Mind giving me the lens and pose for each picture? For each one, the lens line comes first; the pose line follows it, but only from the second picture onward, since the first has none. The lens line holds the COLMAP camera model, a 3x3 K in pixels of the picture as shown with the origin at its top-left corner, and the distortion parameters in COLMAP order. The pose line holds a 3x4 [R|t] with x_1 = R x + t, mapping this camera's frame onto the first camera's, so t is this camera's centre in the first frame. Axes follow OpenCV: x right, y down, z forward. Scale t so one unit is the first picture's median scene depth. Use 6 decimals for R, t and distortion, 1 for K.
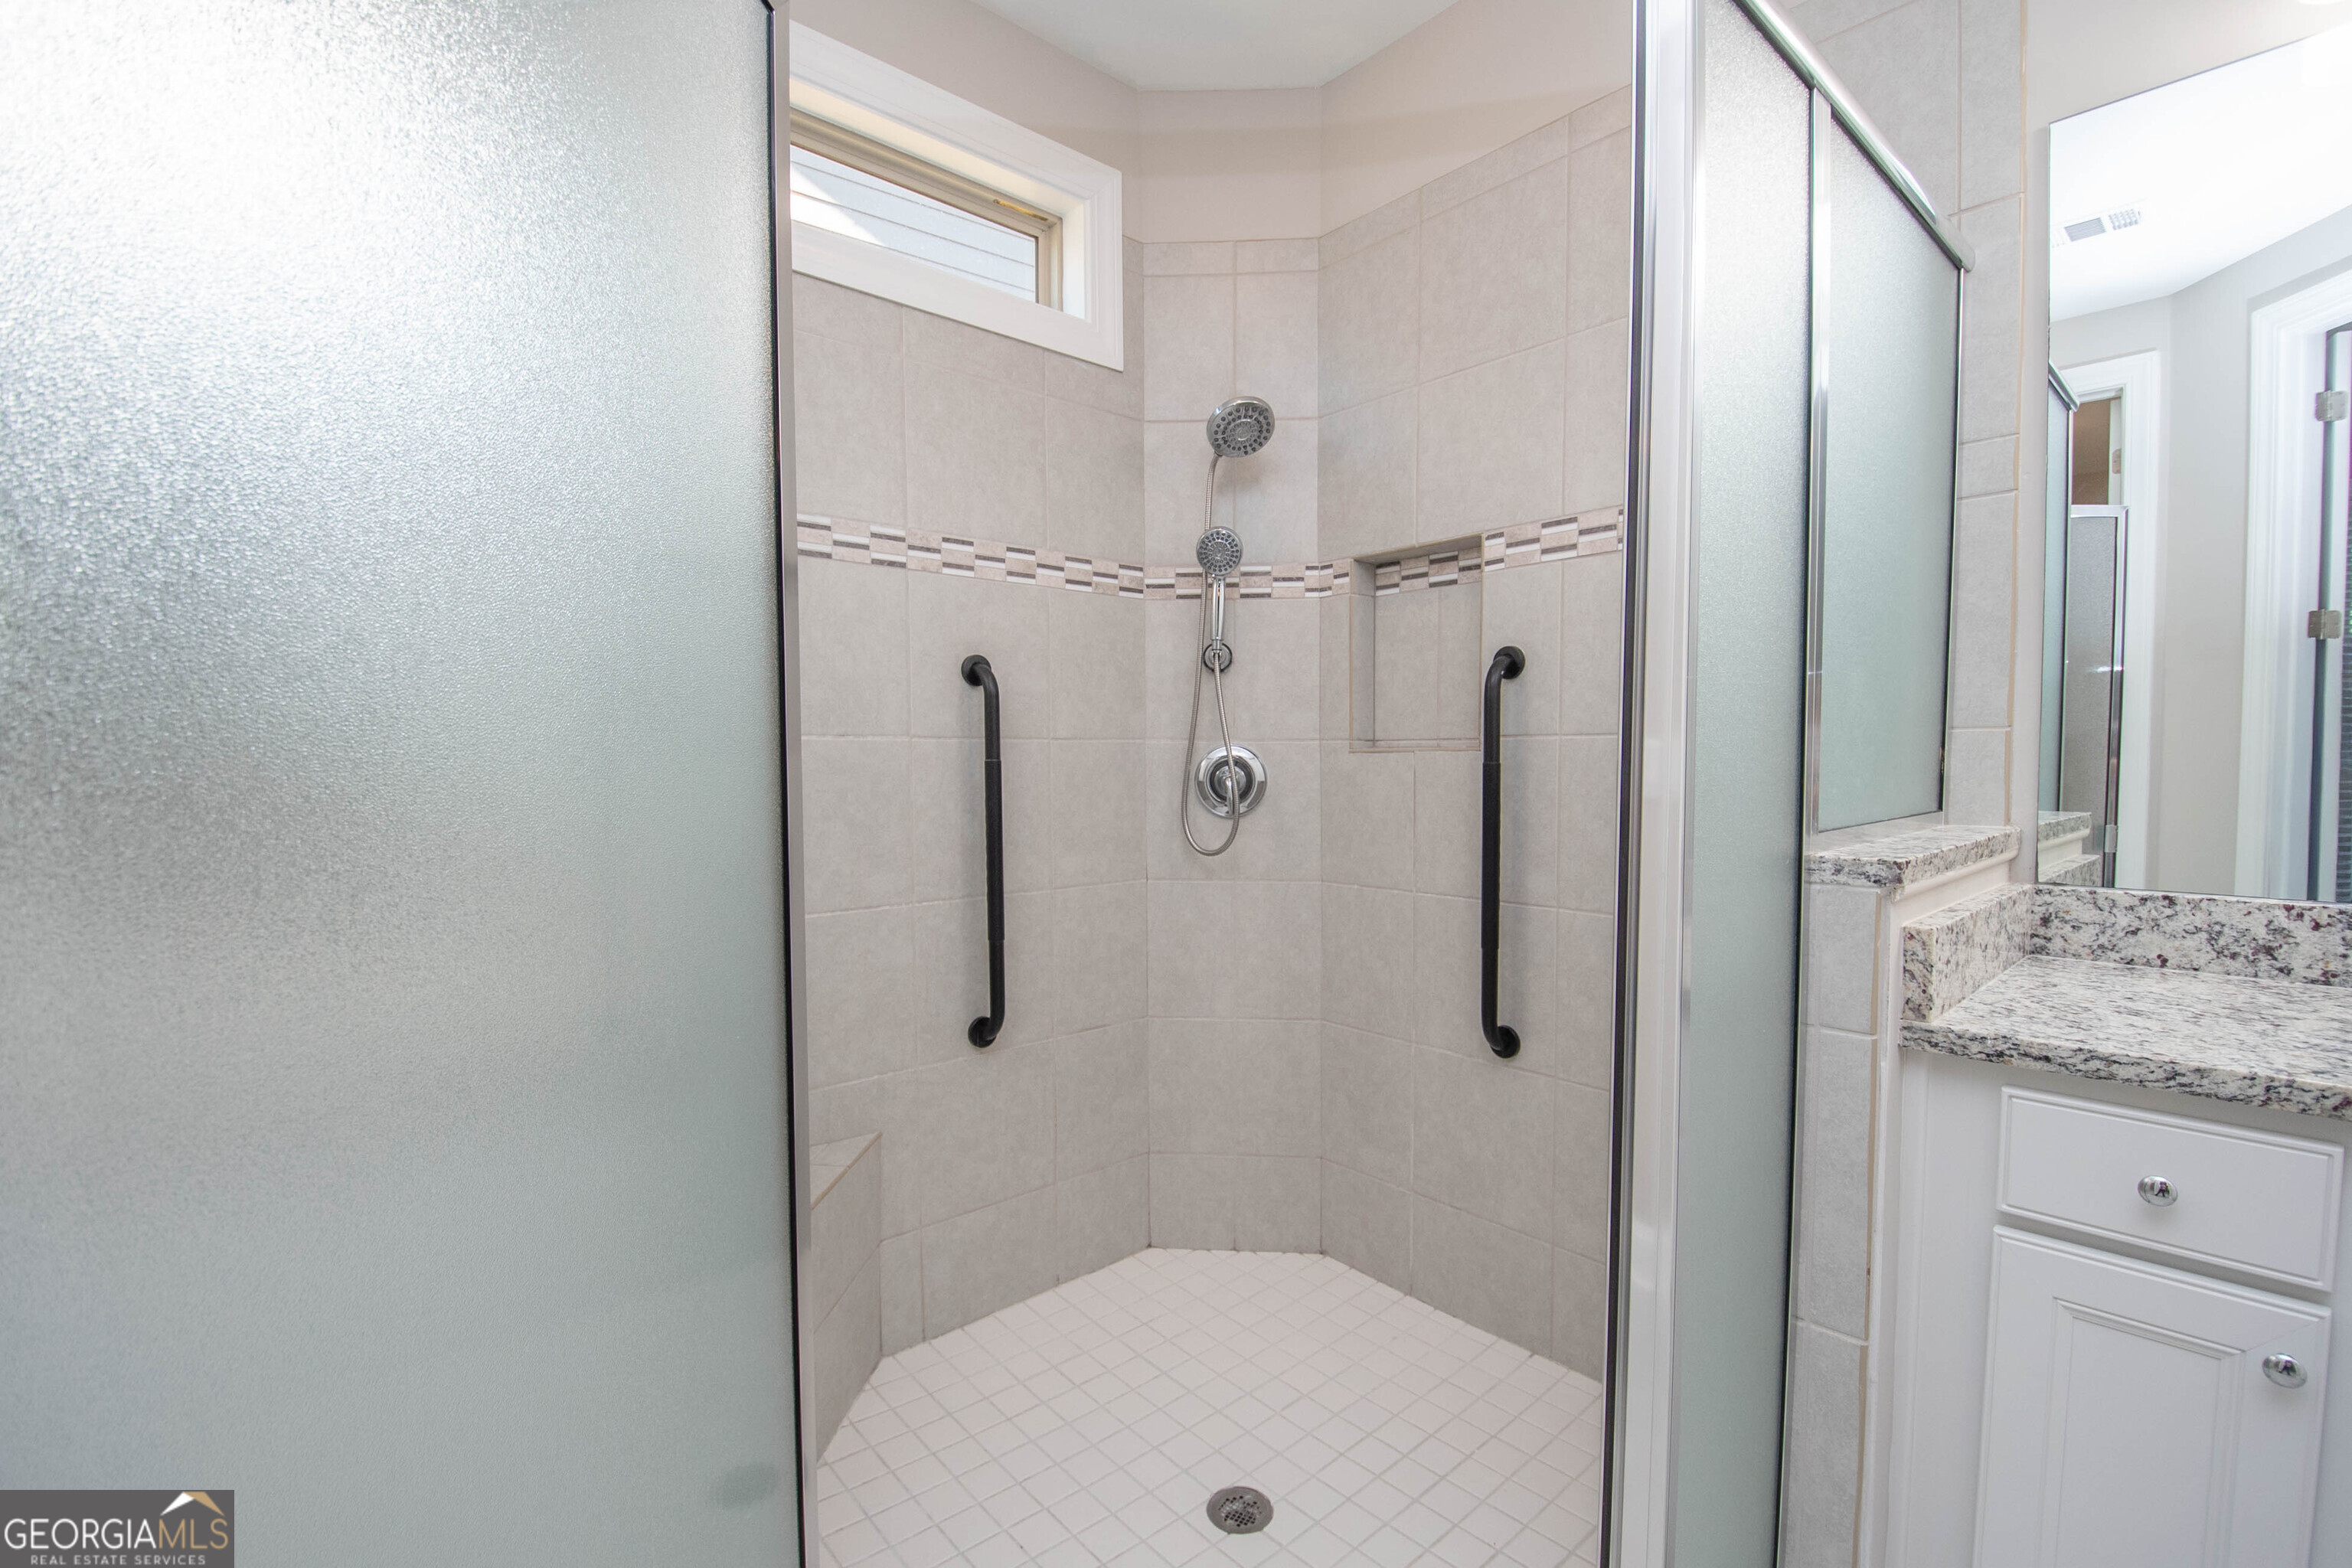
lens RADIAL K [[1040.2, 0, 1179.3], [0, 1040.2, 807.2], [0, 0, 1]] dist [-0.000247, -0.015455]
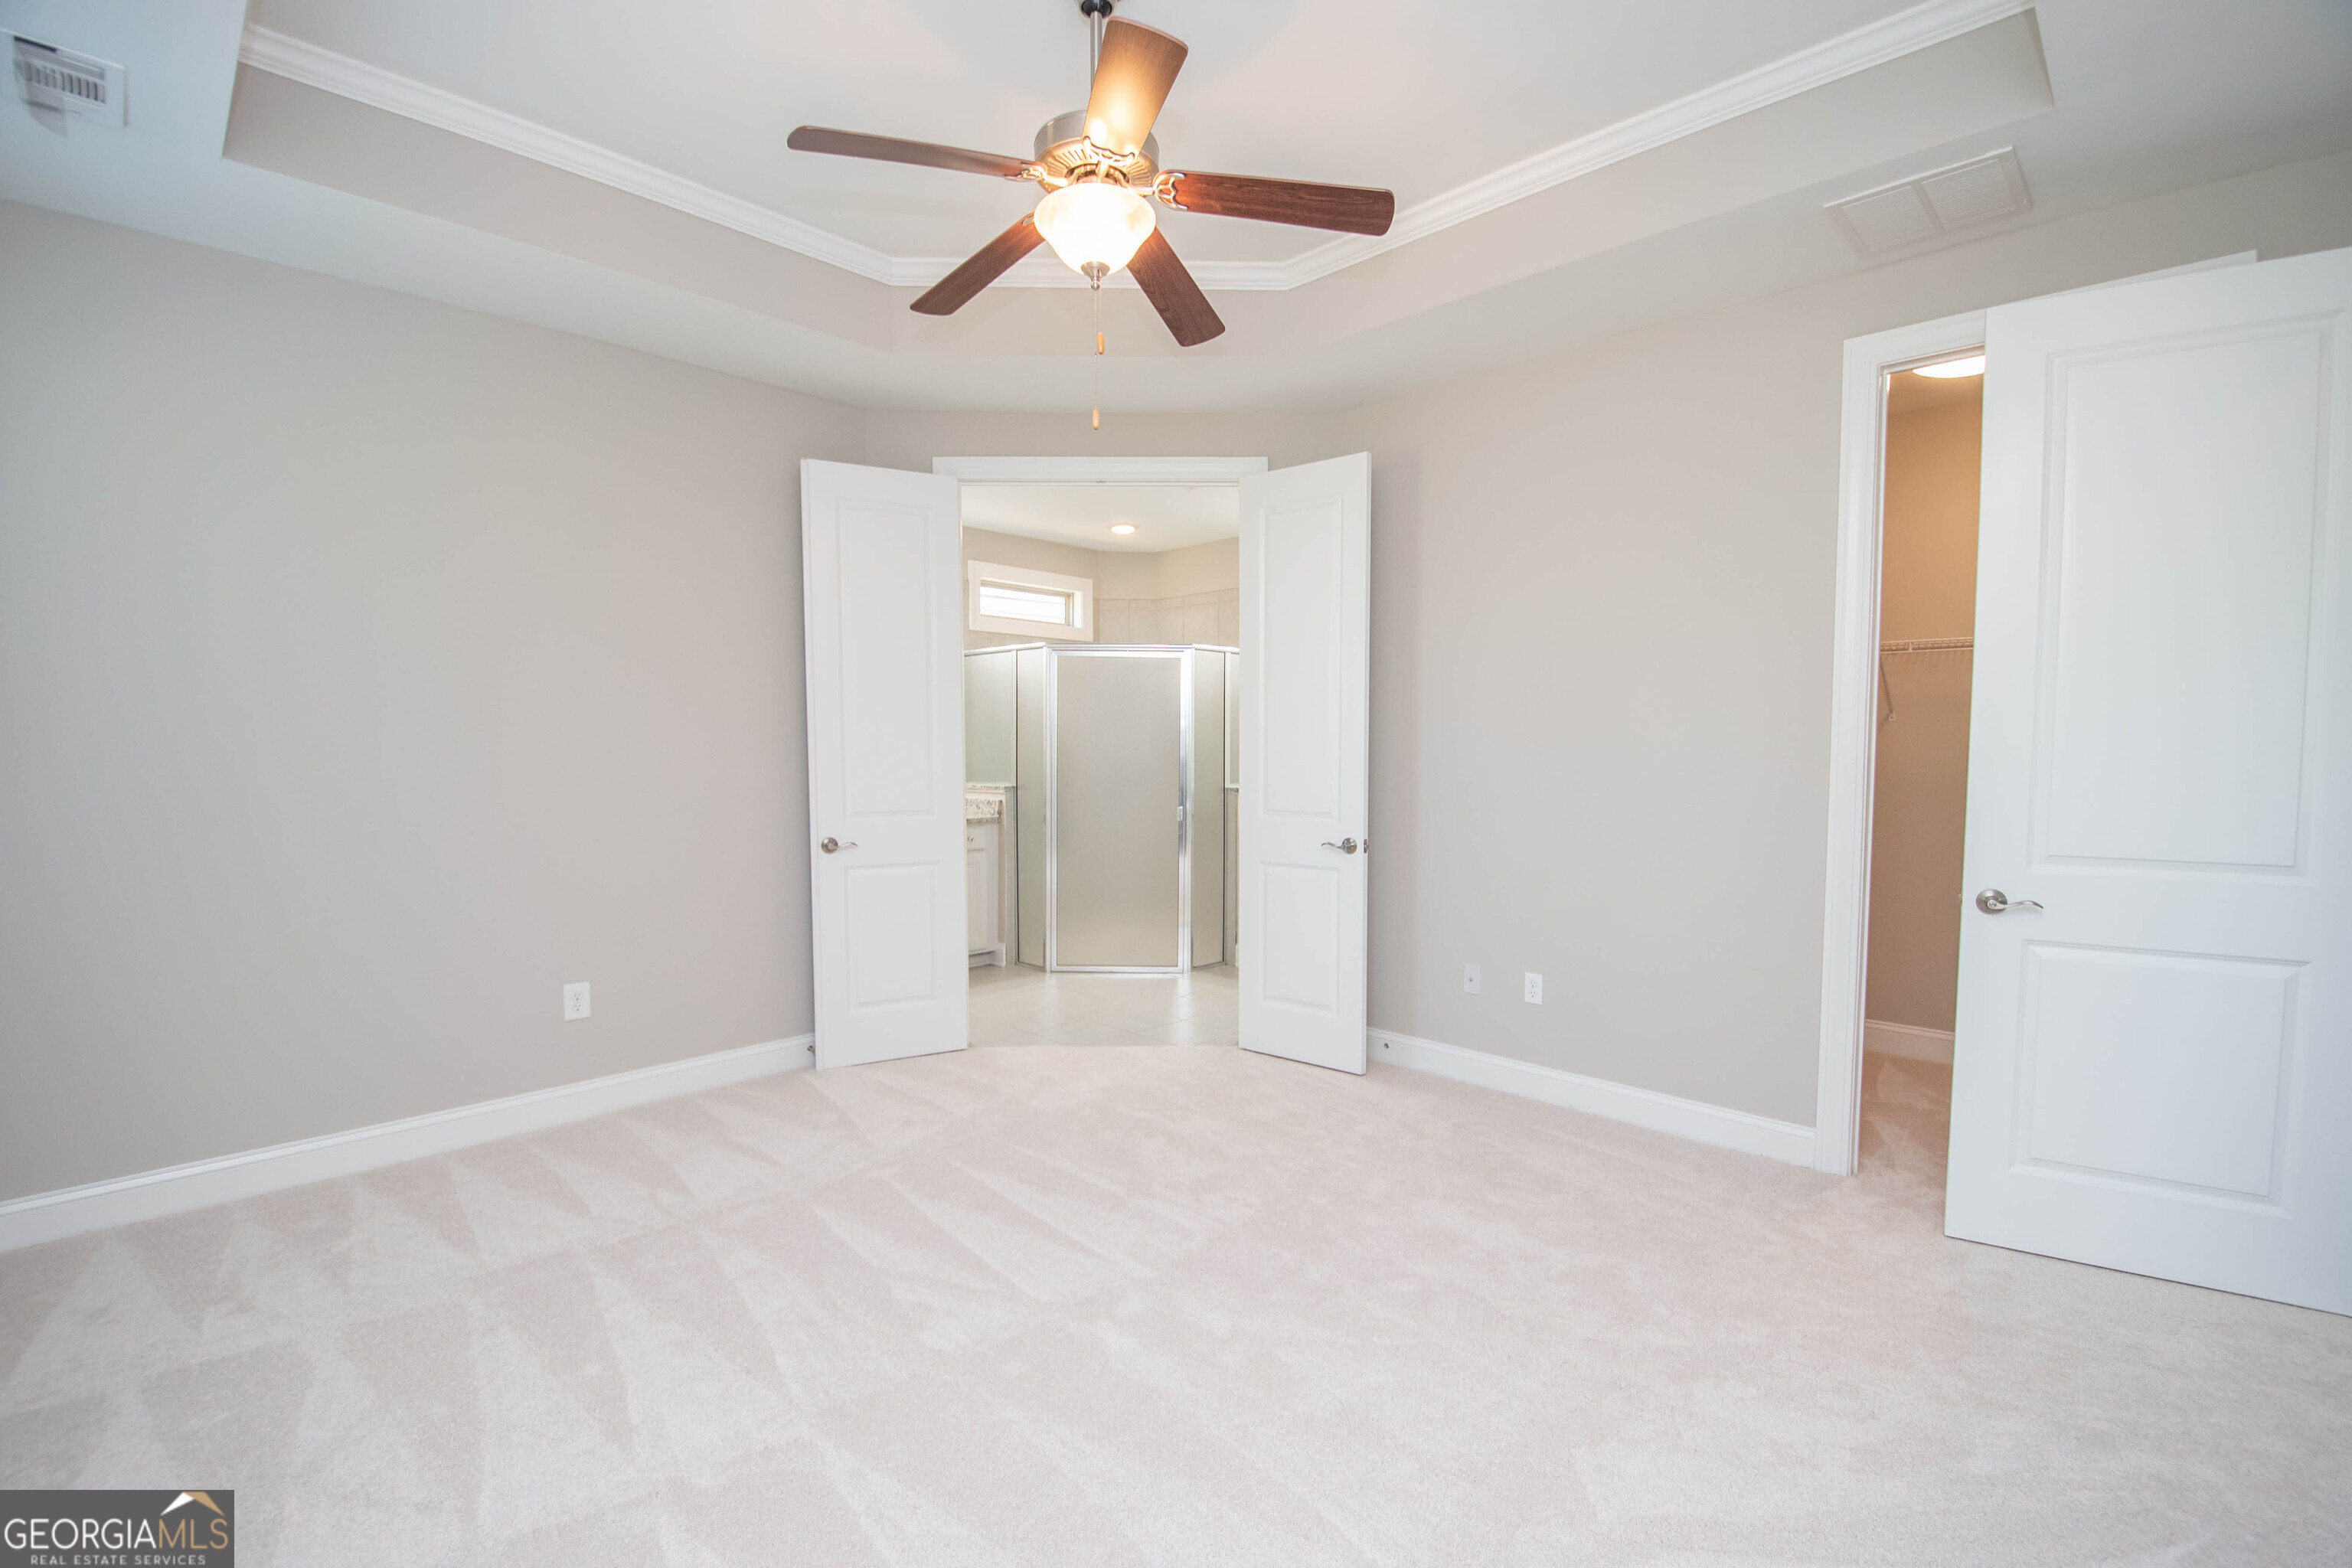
lens RADIAL K [[1020.6, 0, 1178.7], [0, 1020.6, 812.7], [0, 0, 1]] dist [-0.000105, -0.000367]
pose [[0.997072, 0.001597, 0.076457, -0.067064], [-0.002678, 0.999898, 0.014040, 0.104354], [-0.076426, -0.014203, 0.996974, -4.418472]]
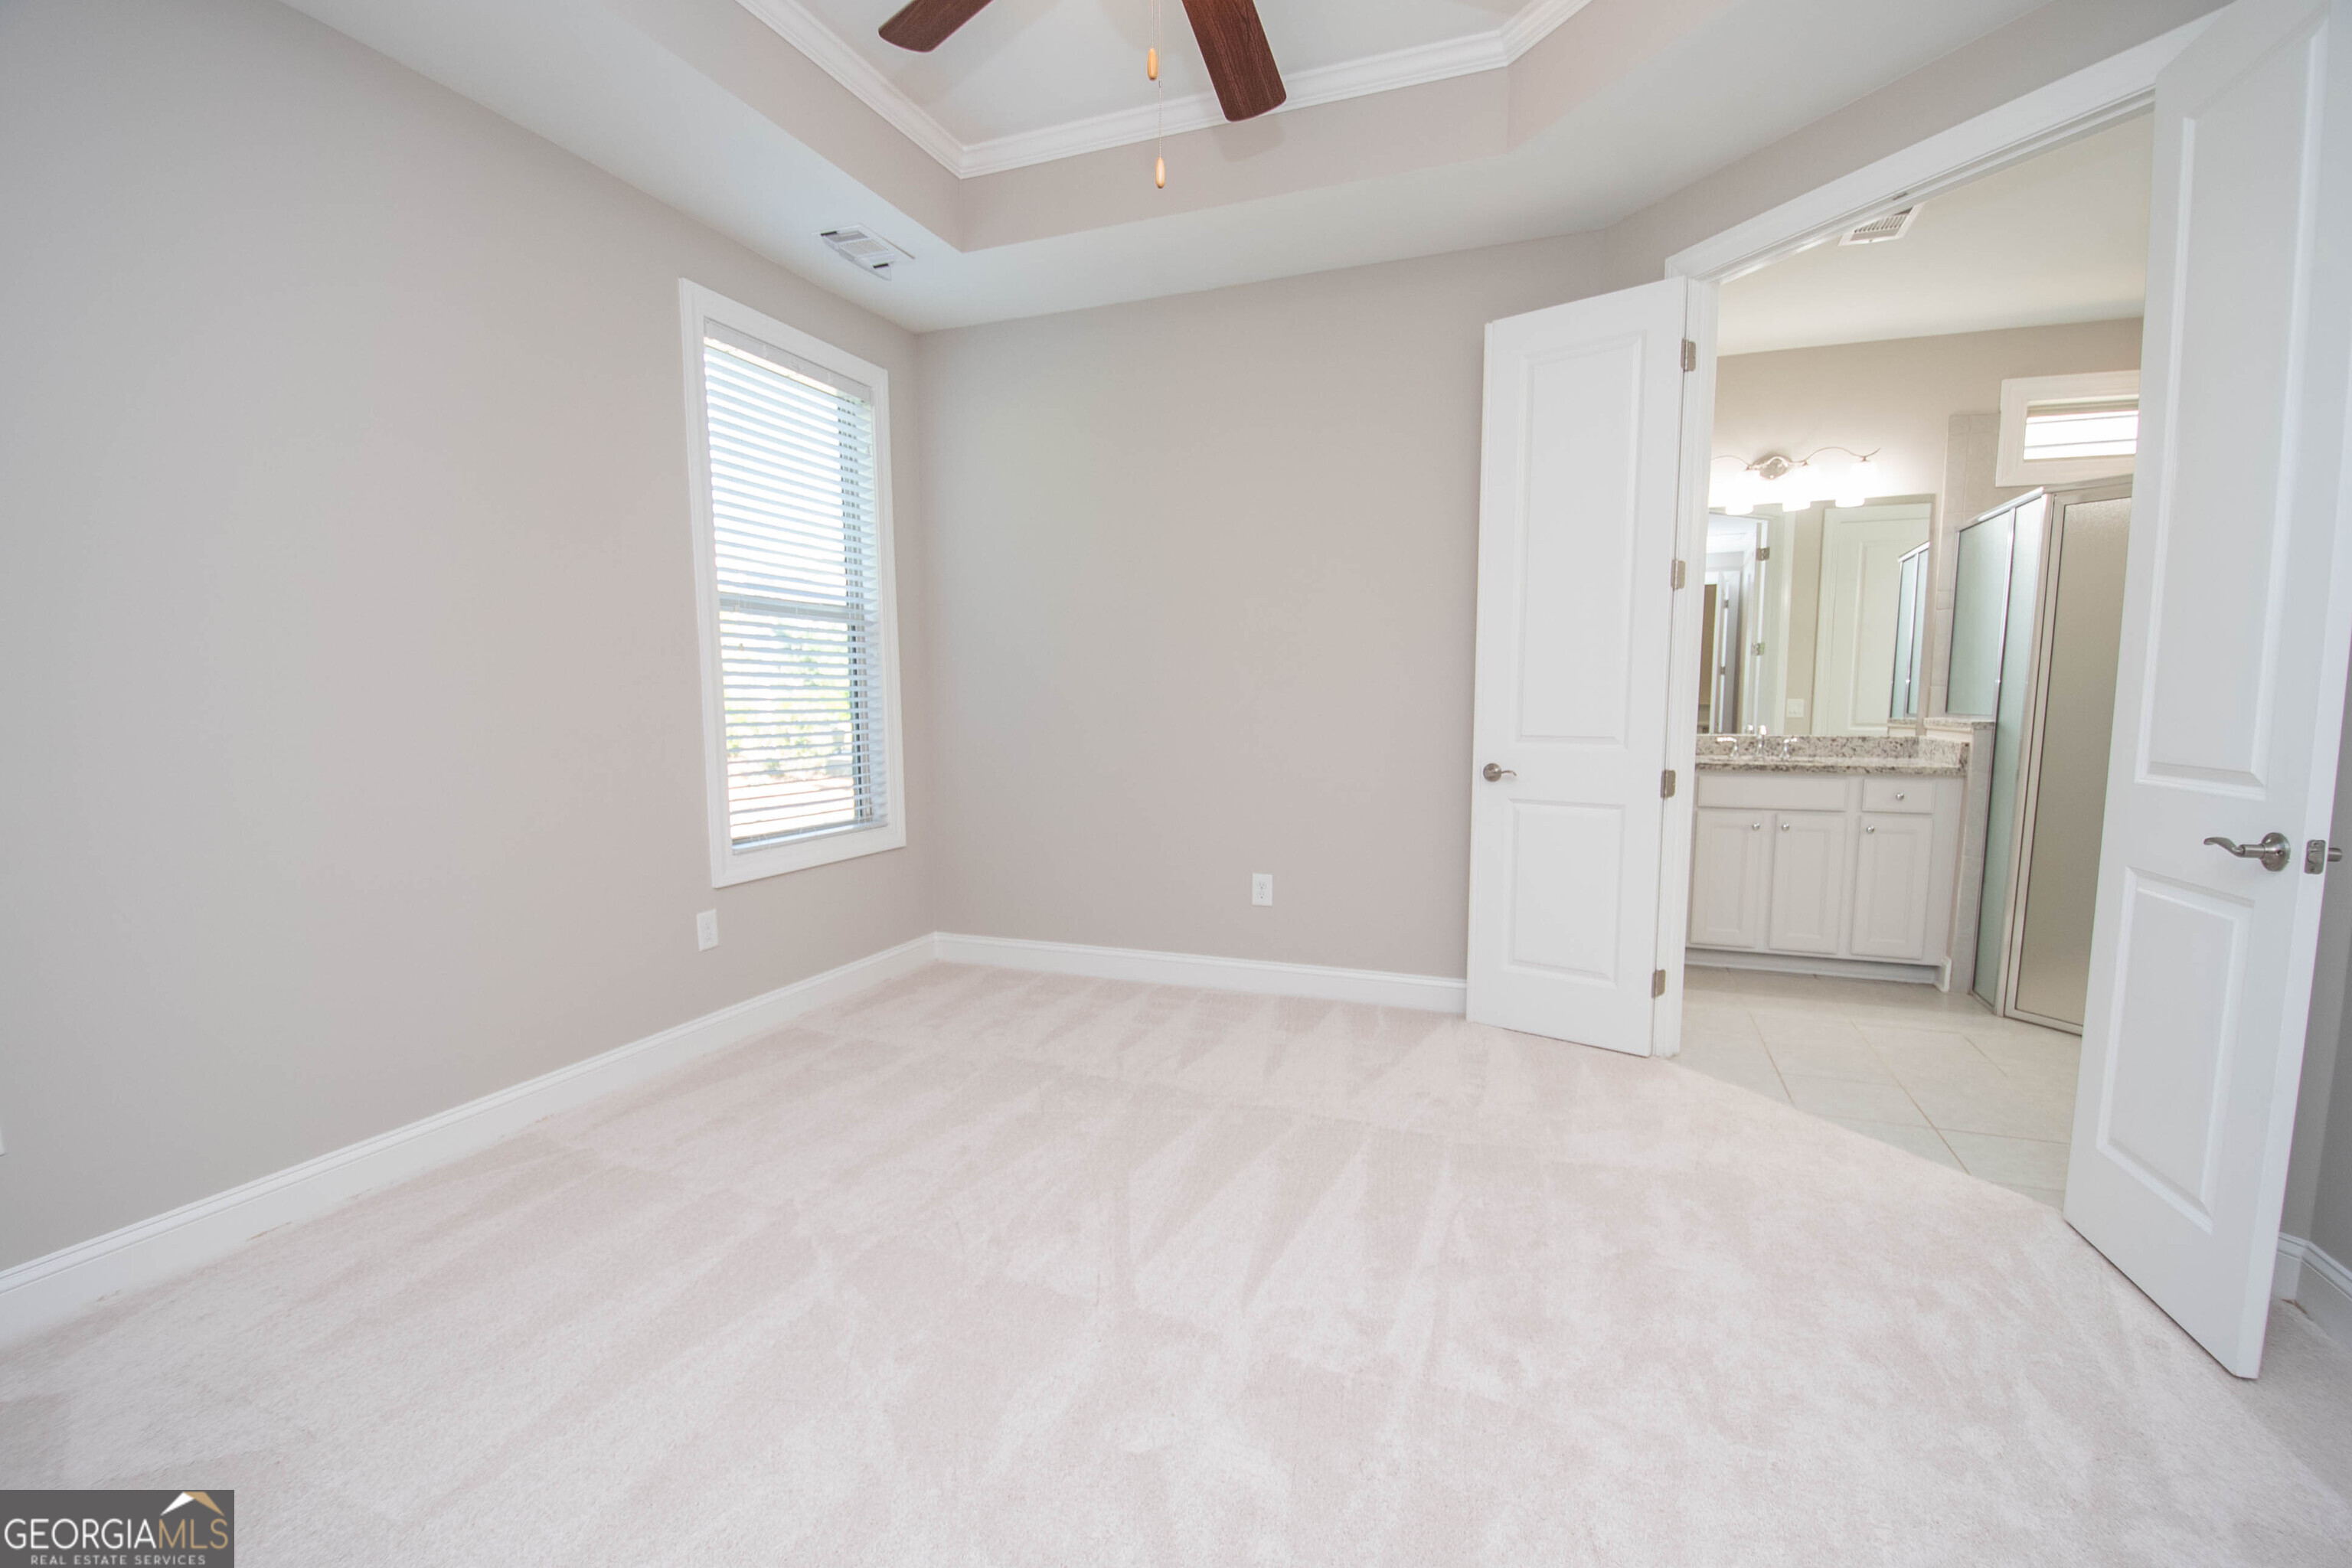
lens RADIAL K [[1051.9, 0, 1182.7], [0, 1051.9, 821.6], [0, 0, 1]] dist [0.000212, -0.013203]
pose [[0.461715, 0.110947, -0.880063, 1.389049], [-0.044966, 0.993799, 0.101695, 0.141493], [0.885888, -0.007381, 0.463840, -3.077116]]
